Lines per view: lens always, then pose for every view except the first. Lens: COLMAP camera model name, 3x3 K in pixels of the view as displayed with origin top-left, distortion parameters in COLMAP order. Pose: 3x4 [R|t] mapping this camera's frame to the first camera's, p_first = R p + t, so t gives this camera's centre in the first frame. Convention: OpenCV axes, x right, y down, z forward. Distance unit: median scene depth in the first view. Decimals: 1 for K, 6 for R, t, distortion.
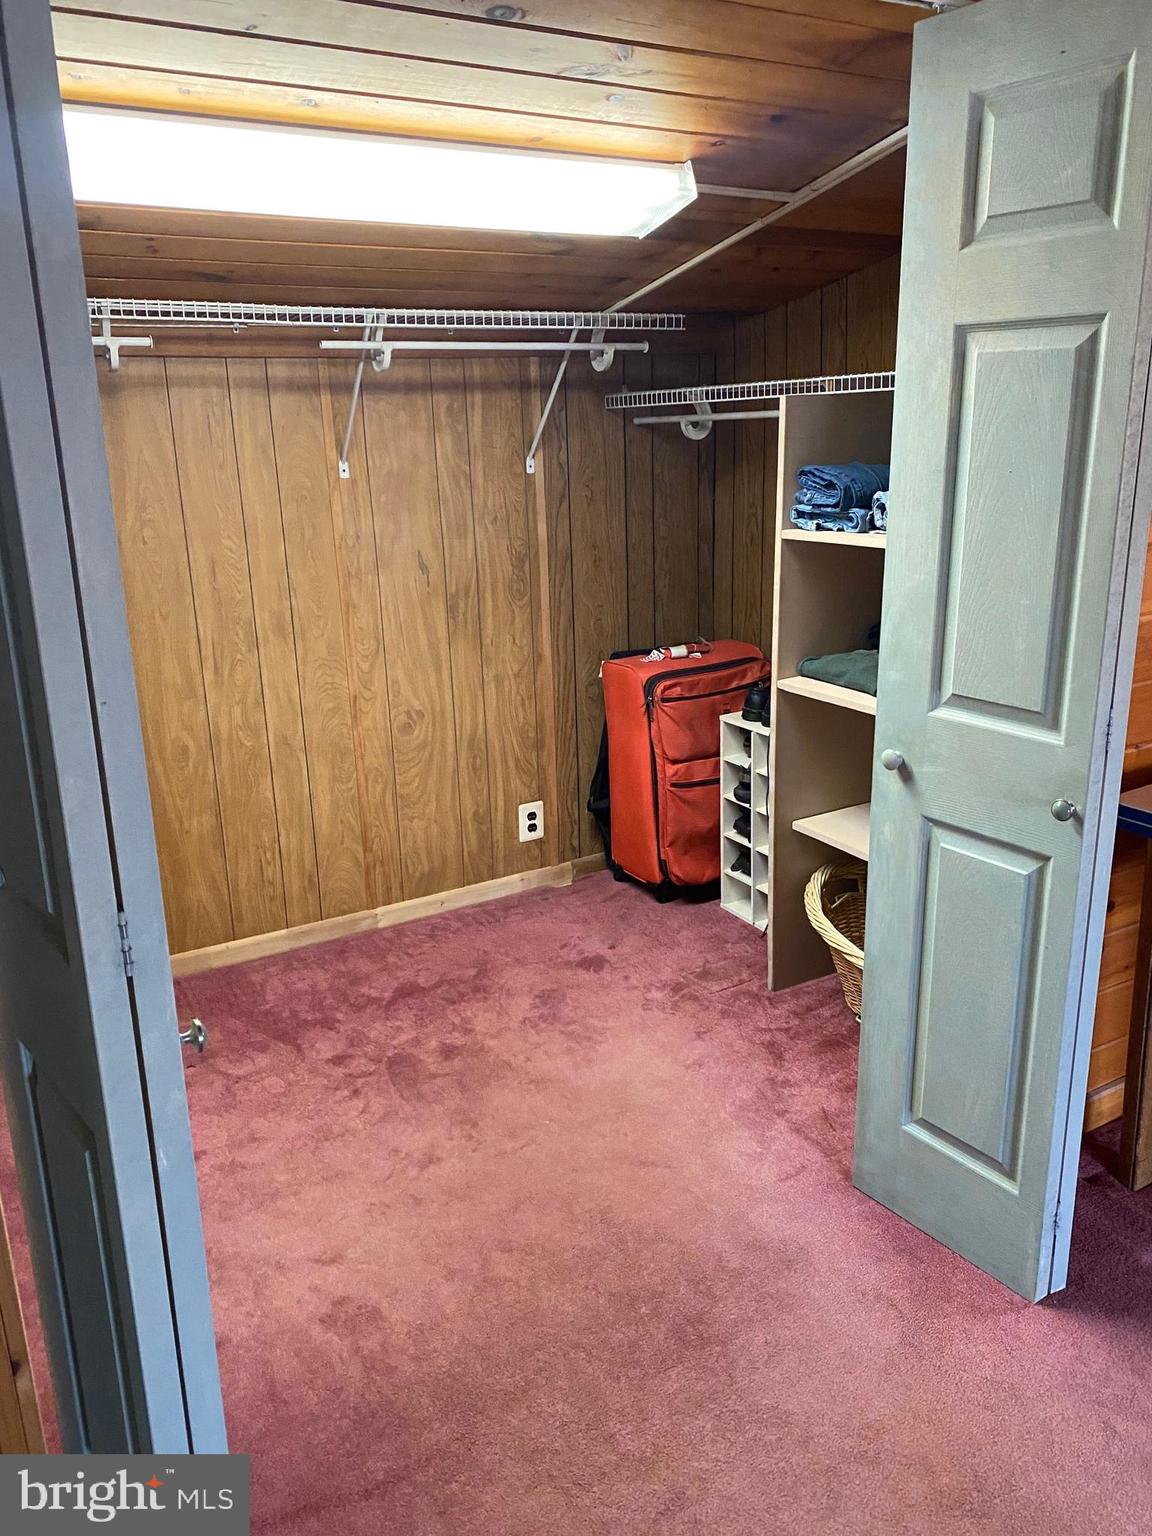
lens RADIAL K [[1187.8, 0, 576.5], [0, 1187.8, 767.1], [0, 0, 1]] dist [0.019024, -0.017773]
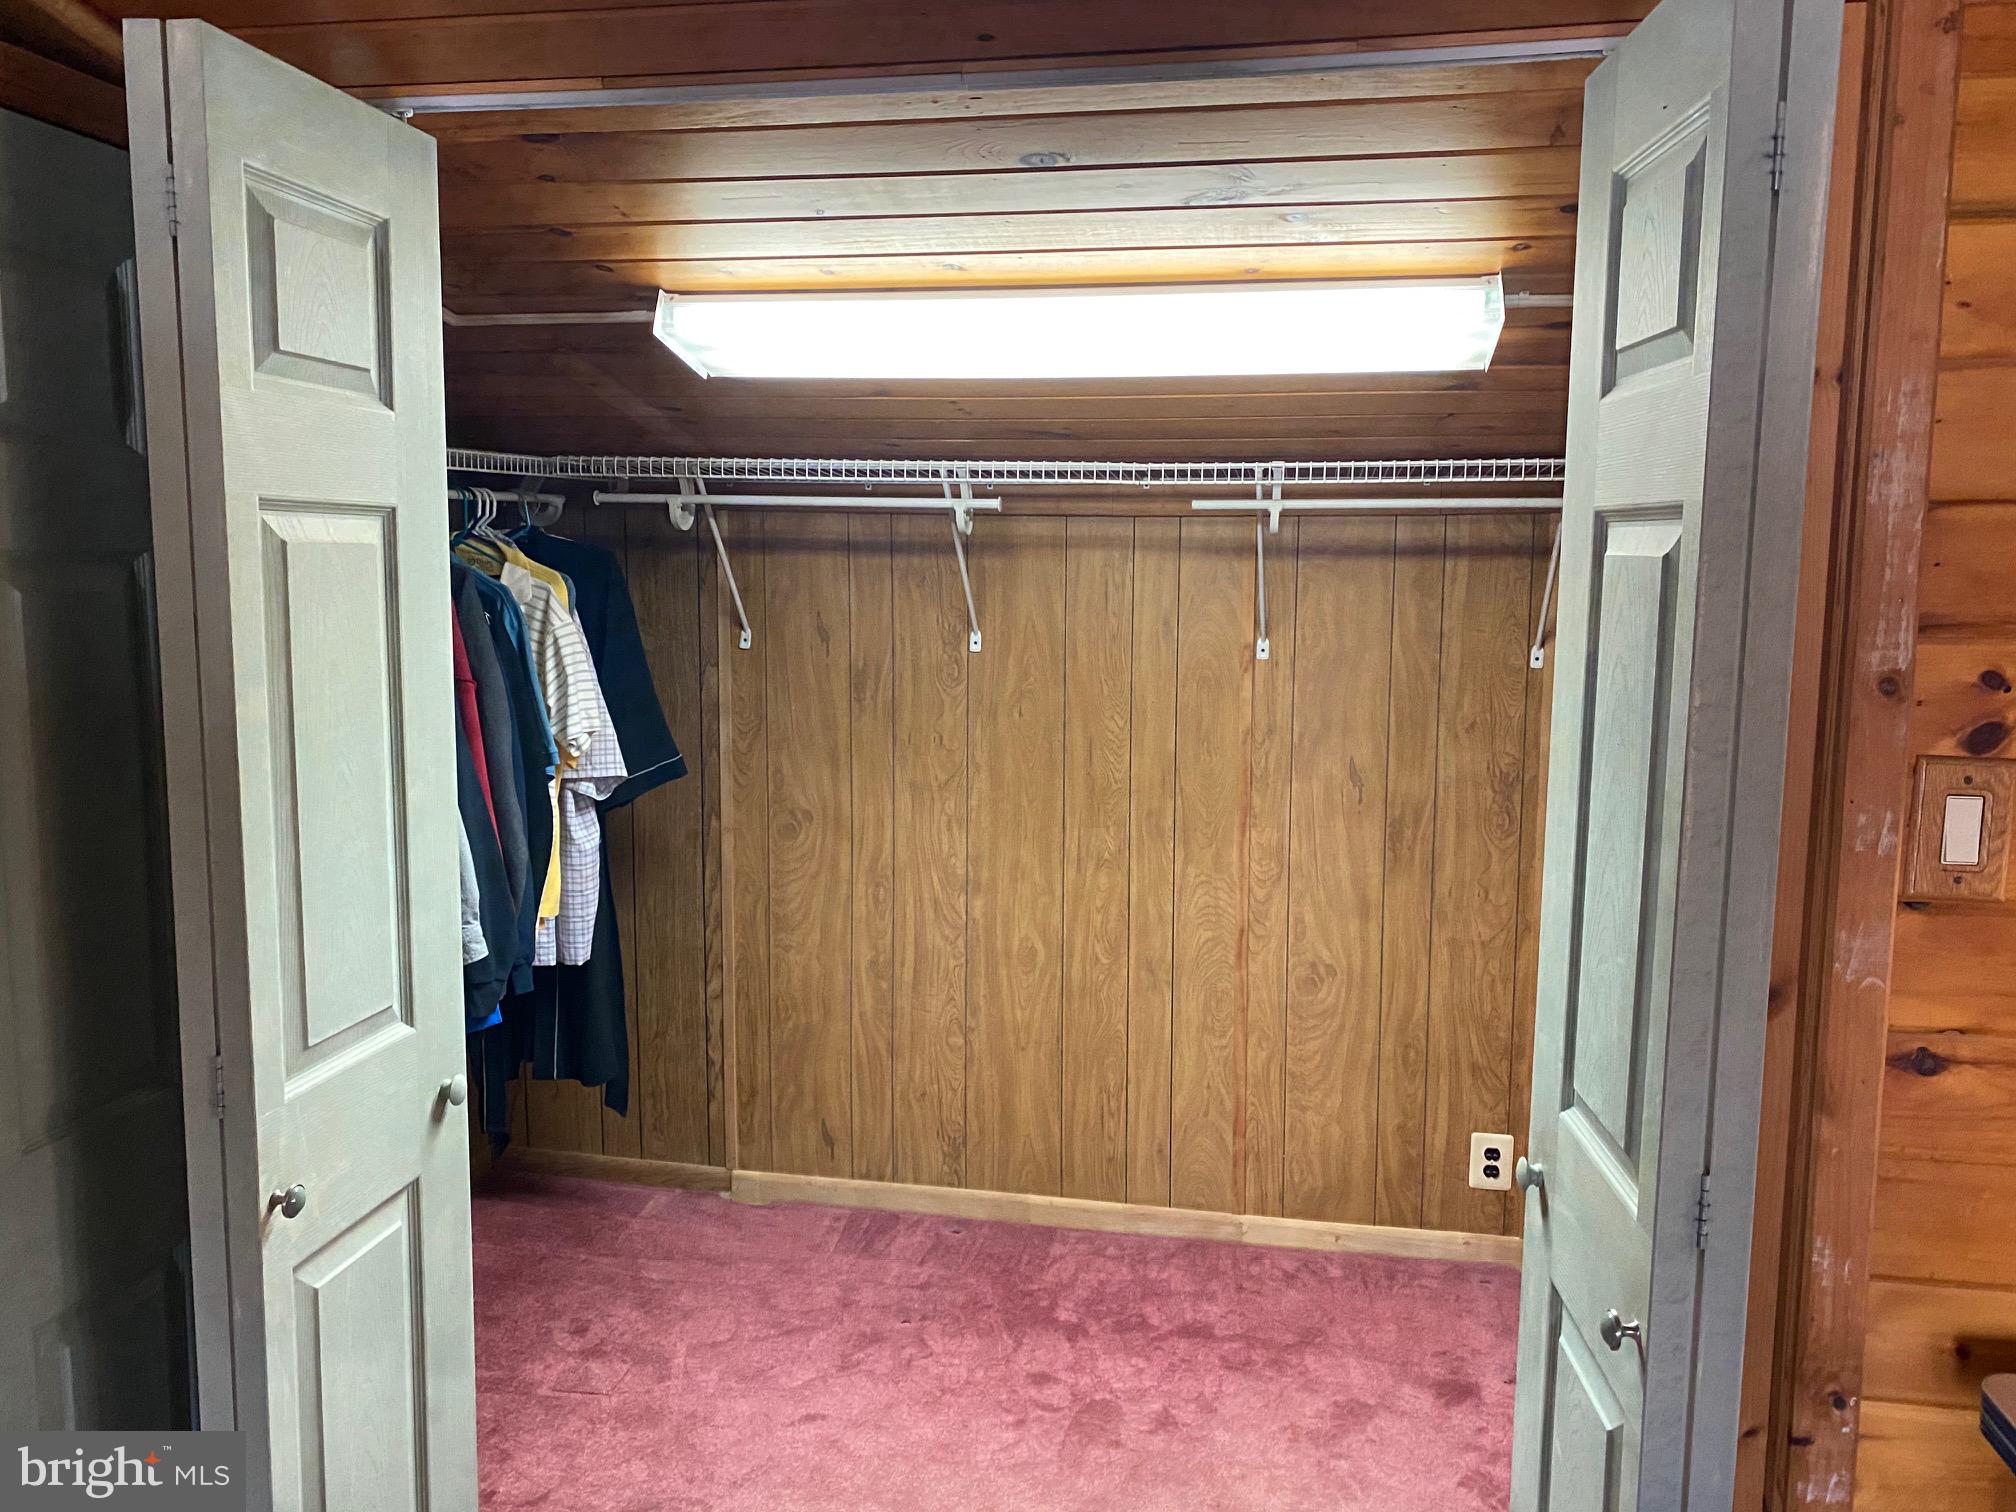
lens RADIAL K [[1558.9, 0, 957.0], [0, 1558.9, 717.4], [0, 0, 1]] dist [0.019024, -0.017773]
pose [[0.738641, 0.094564, -0.667434, 0.341338], [-0.211903, 0.972492, -0.096726, -0.055500], [0.639927, 0.212877, 0.738361, 0.093239]]
